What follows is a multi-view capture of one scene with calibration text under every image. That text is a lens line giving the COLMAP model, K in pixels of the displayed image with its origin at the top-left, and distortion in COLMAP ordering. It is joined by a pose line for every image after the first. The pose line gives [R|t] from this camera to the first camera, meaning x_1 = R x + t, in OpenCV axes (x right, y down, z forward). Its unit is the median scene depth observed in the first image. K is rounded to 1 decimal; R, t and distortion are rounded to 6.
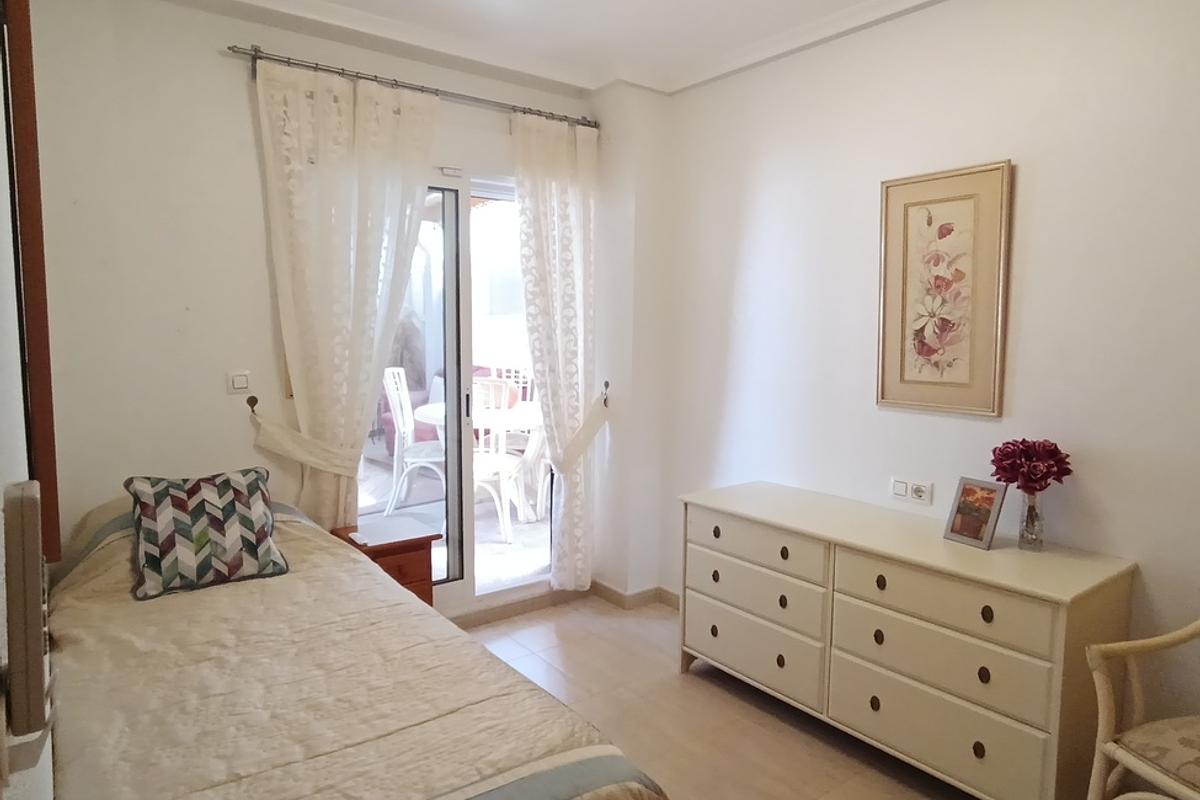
lens RADIAL K [[728.1, 0, 588.4], [0, 728.1, 397.3], [0, 0, 1]] dist [-0.033184, 0.022635]
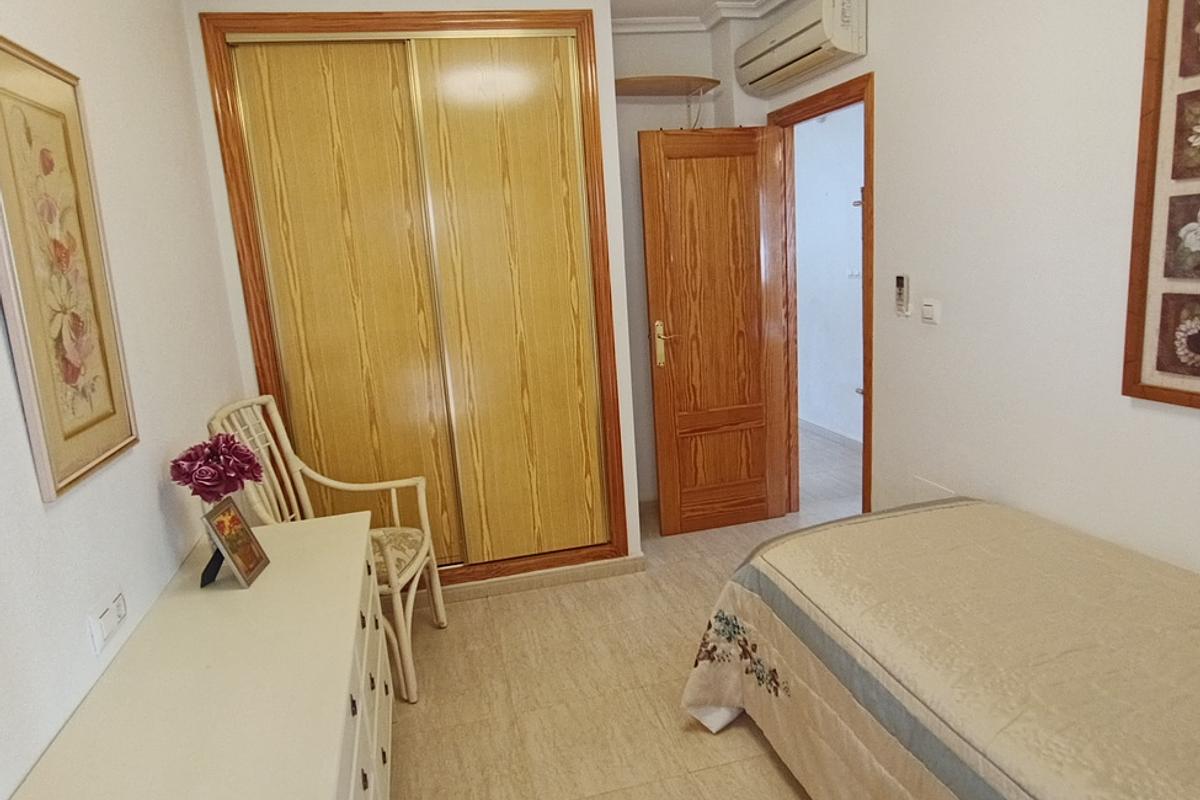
lens RADIAL K [[728.1, 0, 600.8], [0, 728.1, 396.8], [0, 0, 1]] dist [-0.033184, 0.022635]
pose [[-0.919972, -0.021580, 0.391389, -0.135246], [0.102308, 0.950656, 0.292892, -0.168458], [-0.378397, 0.309495, -0.872369, 1.332591]]
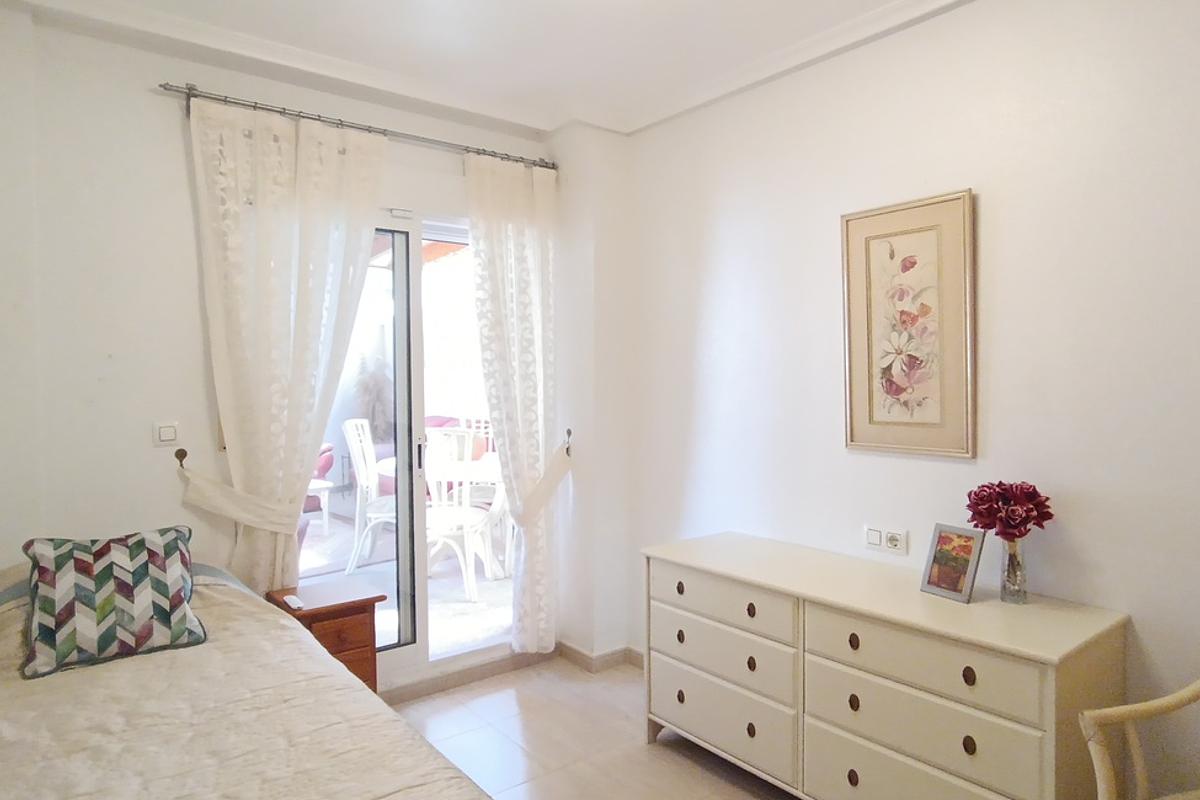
lens RADIAL K [[728.1, 0, 588.4], [0, 728.1, 398.5], [0, 0, 1]] dist [-0.033184, 0.022635]
pose [[0.999751, -0.013841, 0.017518, 0.049938], [0.015020, 0.997496, -0.069105, 0.006509], [-0.016518, 0.069351, 0.997456, 0.063172]]
